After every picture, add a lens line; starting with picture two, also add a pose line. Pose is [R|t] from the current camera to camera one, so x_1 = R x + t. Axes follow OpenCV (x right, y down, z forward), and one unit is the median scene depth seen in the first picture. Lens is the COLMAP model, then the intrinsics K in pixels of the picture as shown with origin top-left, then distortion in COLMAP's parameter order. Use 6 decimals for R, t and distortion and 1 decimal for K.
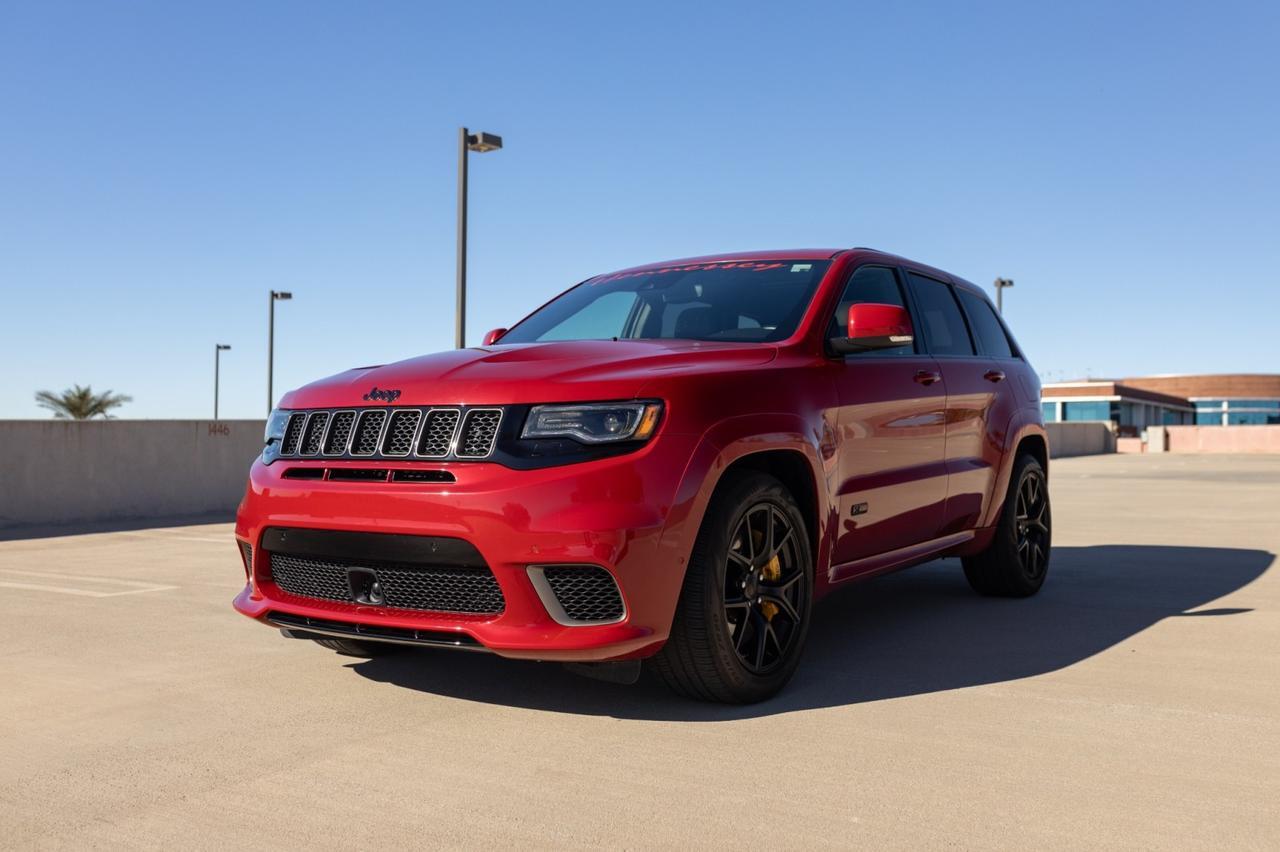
lens RADIAL K [[1237.2, 0, 642.4], [0, 1237.2, 426.3], [0, 0, 1]] dist [-0.006150, 0.000000]
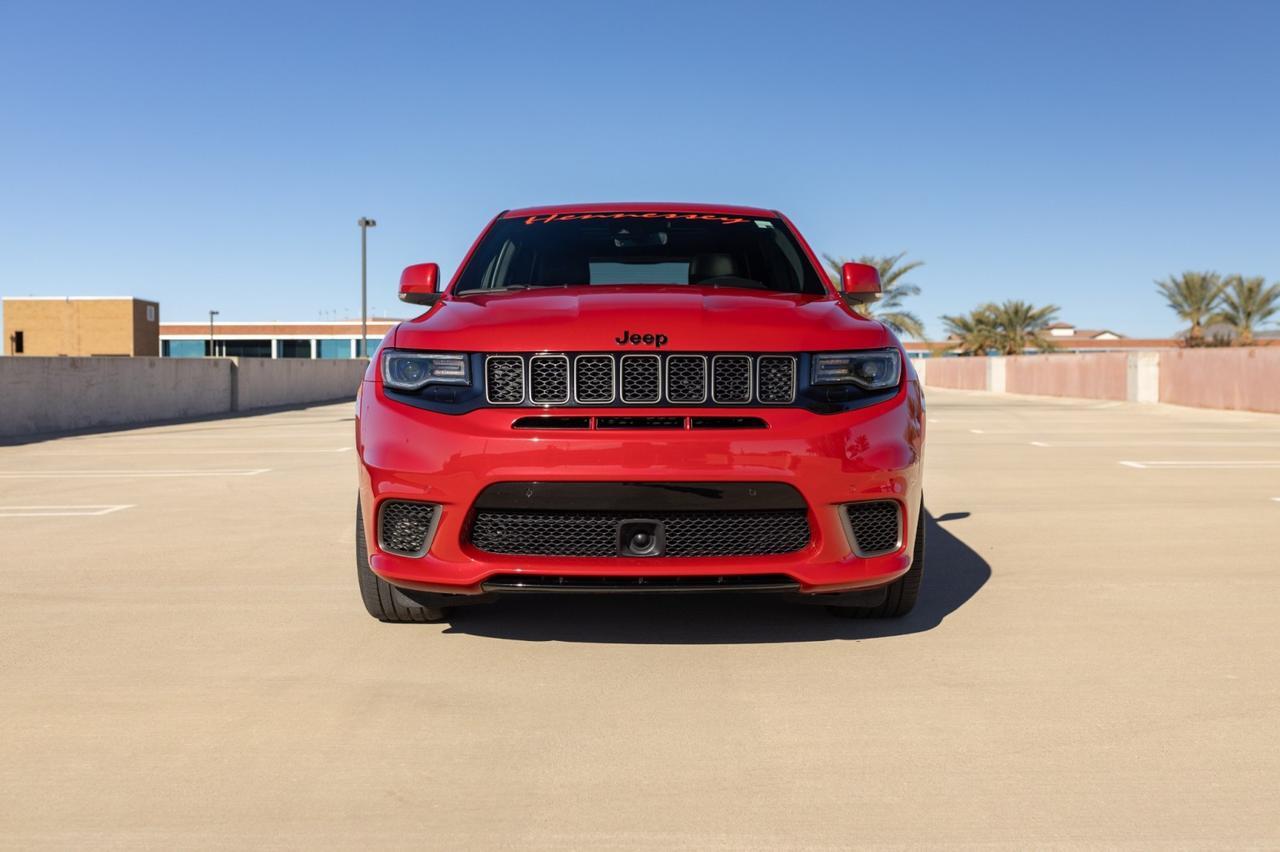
lens RADIAL K [[1237.2, 0, 640.9], [0, 1237.2, 426.4], [0, 0, 1]] dist [-0.006150, 0.000000]
pose [[0.838148, -0.024789, 0.544879, -0.781679], [-0.003227, 0.998724, 0.050400, -0.006993], [-0.545433, -0.044000, 0.836999, 0.200695]]
